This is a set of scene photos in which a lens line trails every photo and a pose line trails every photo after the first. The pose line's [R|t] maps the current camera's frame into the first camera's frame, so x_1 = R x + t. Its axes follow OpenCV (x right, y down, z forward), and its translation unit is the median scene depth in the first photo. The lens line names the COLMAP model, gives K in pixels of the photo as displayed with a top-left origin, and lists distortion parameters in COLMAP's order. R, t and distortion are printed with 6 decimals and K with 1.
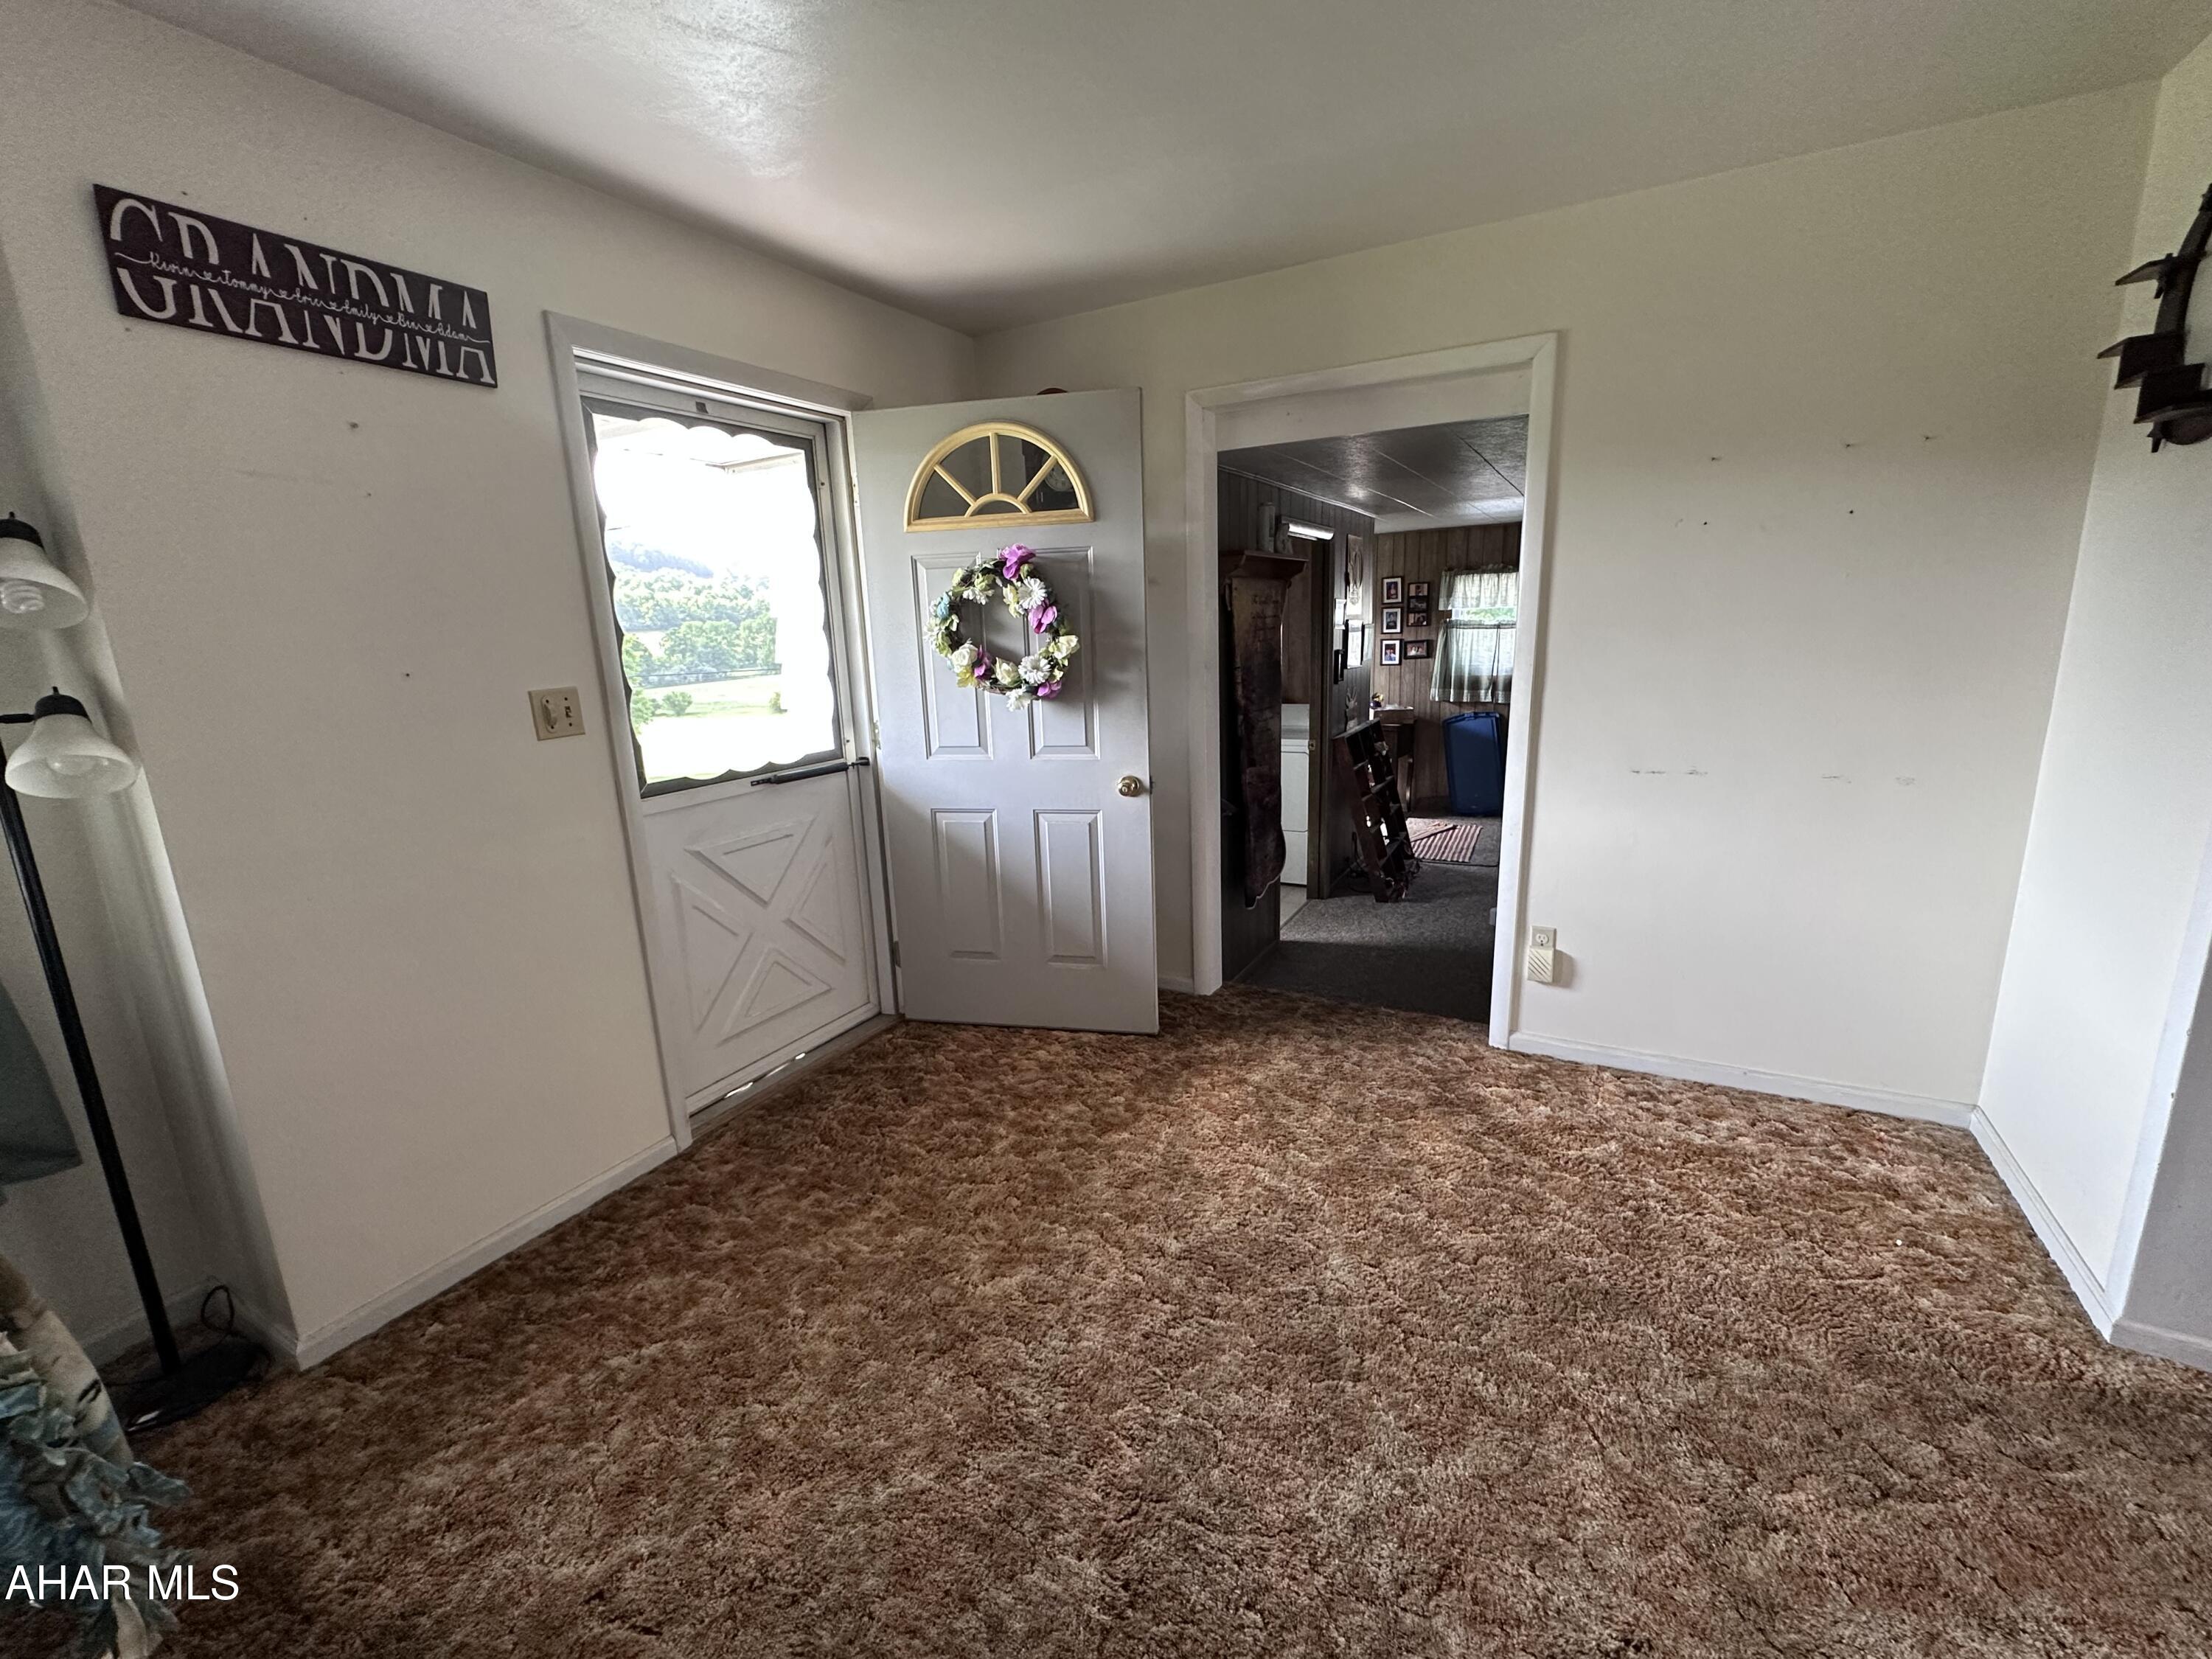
lens RADIAL K [[933.7, 0, 1106.0], [0, 933.7, 829.5], [0, 0, 1]] dist [-0.001360, -0.000149]
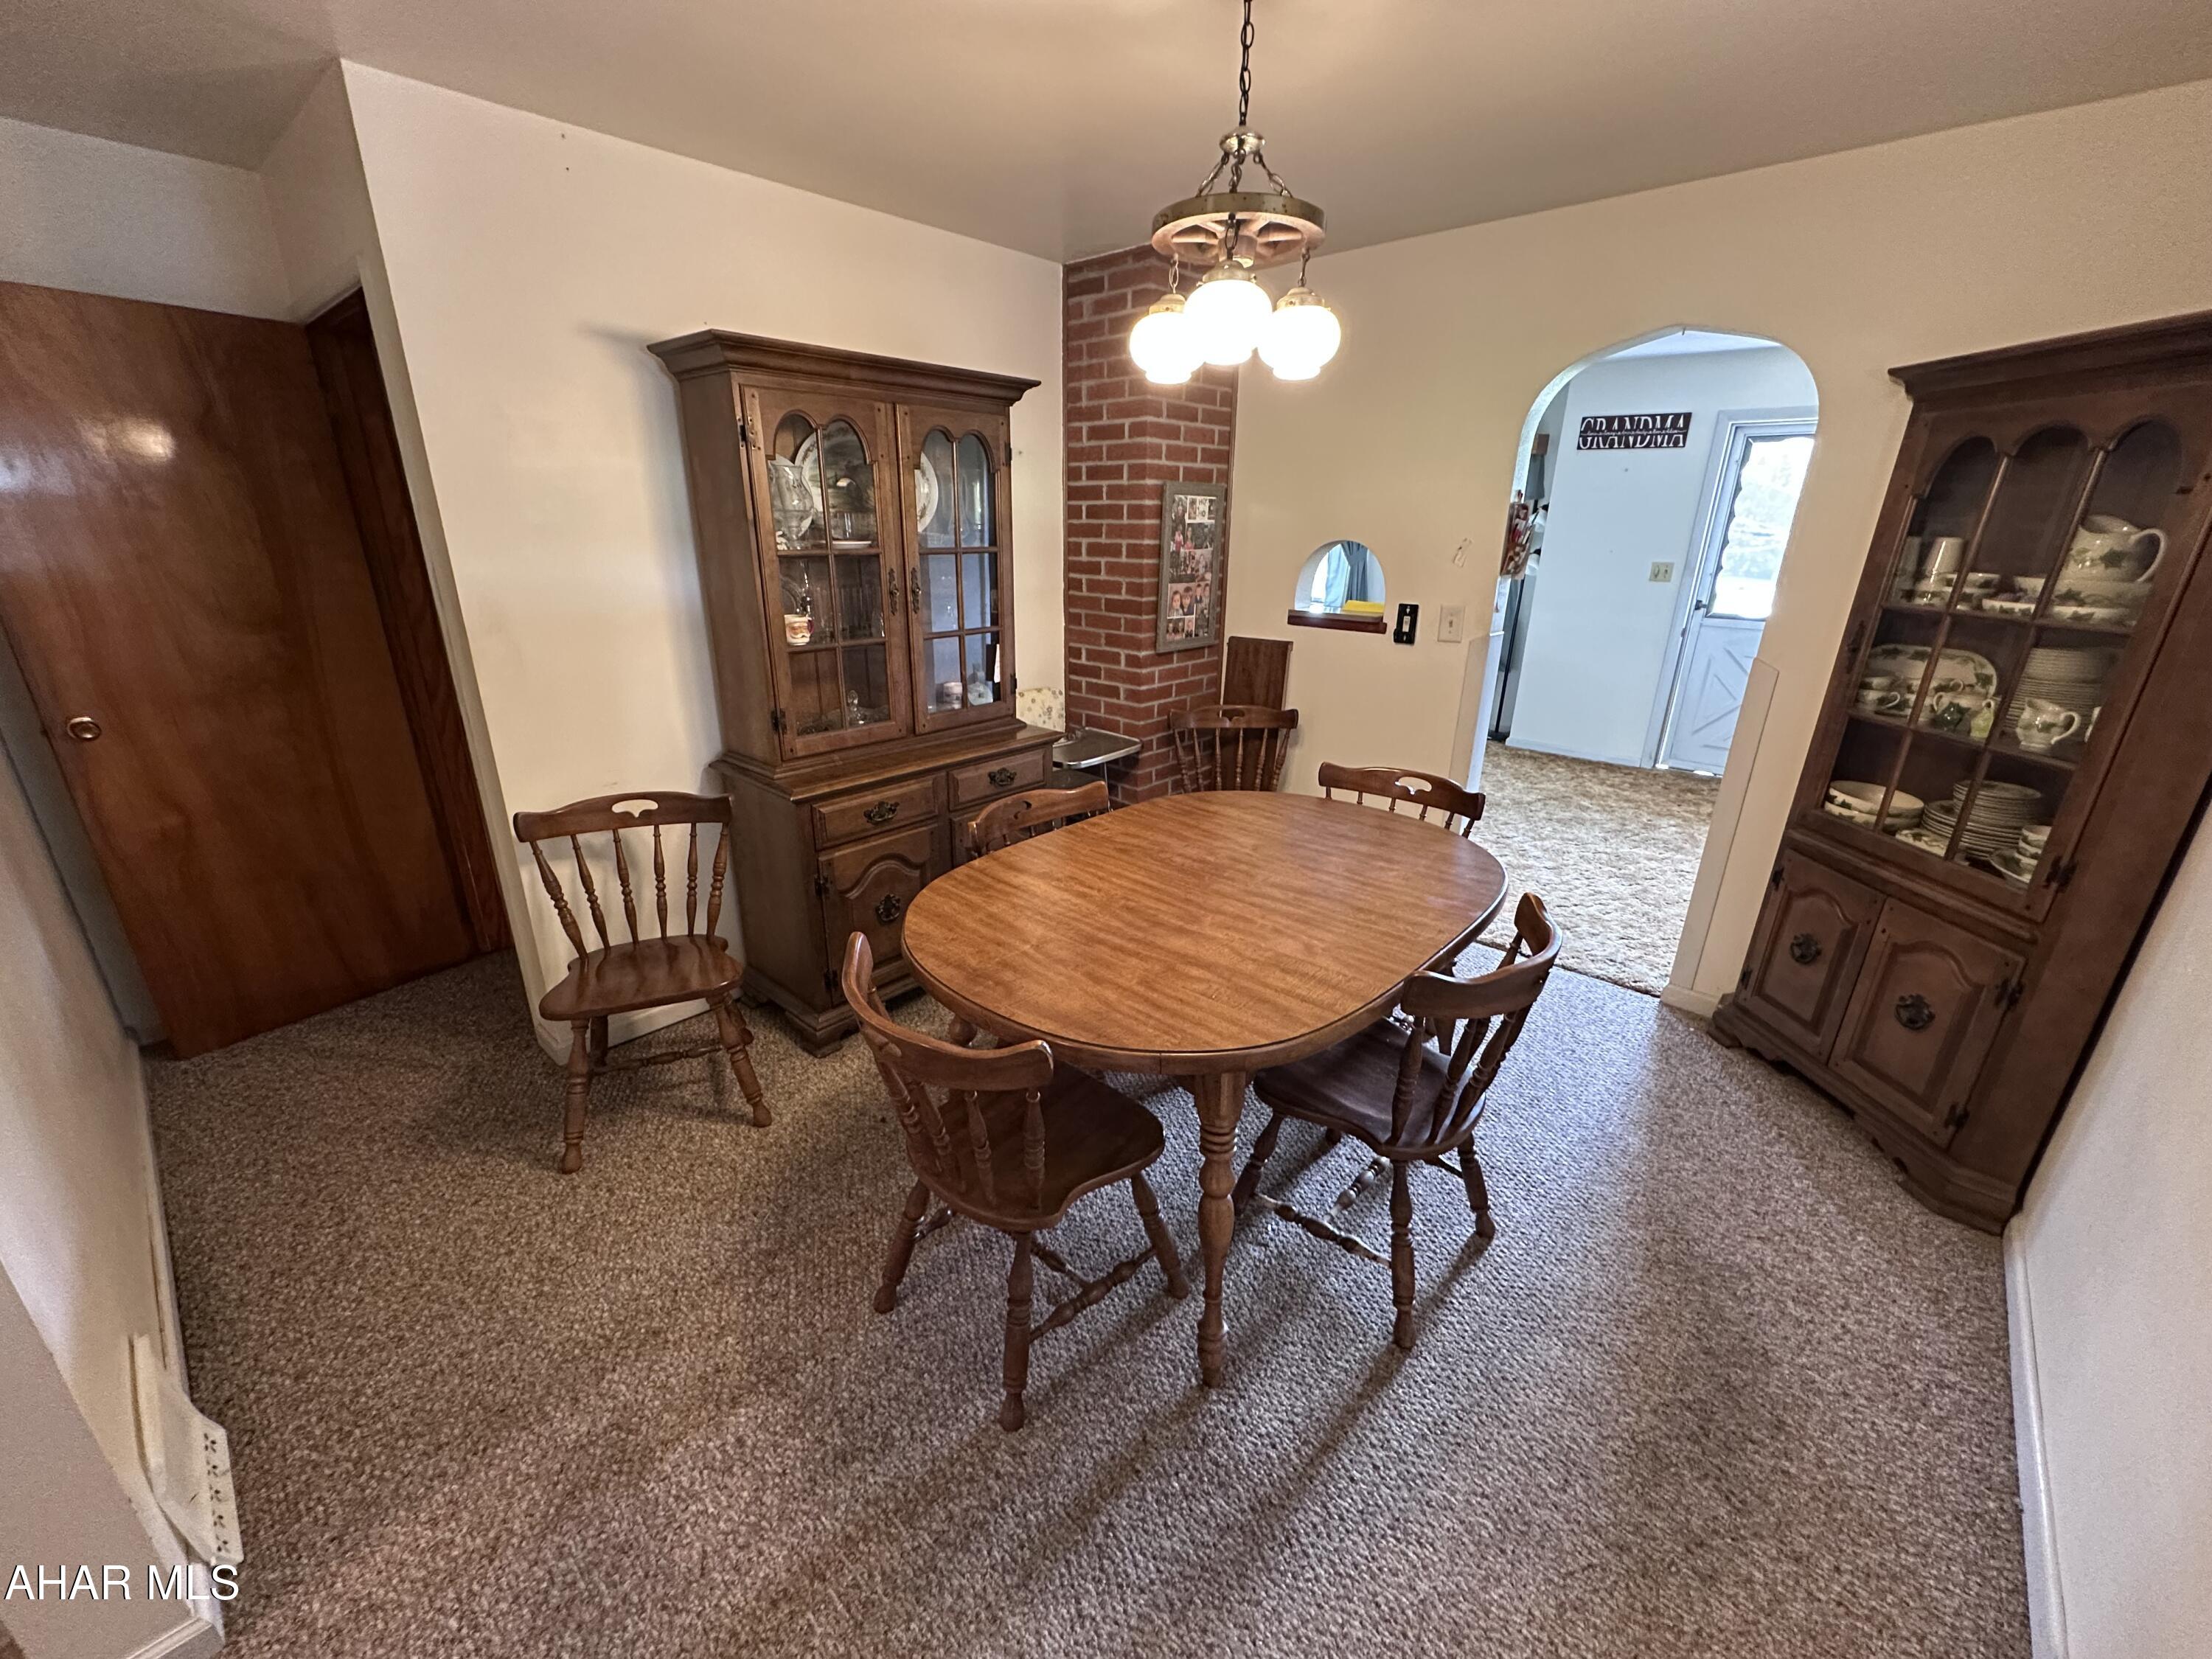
lens RADIAL K [[876.8, 0, 1107.1], [0, 876.8, 836.0], [0, 0, 1]] dist [-0.002736, -0.000259]
pose [[-0.221823, 0.363861, -0.904655, 2.657419], [-0.220723, 0.884949, 0.410057, -0.157905], [0.949777, 0.290638, -0.115990, 0.029493]]
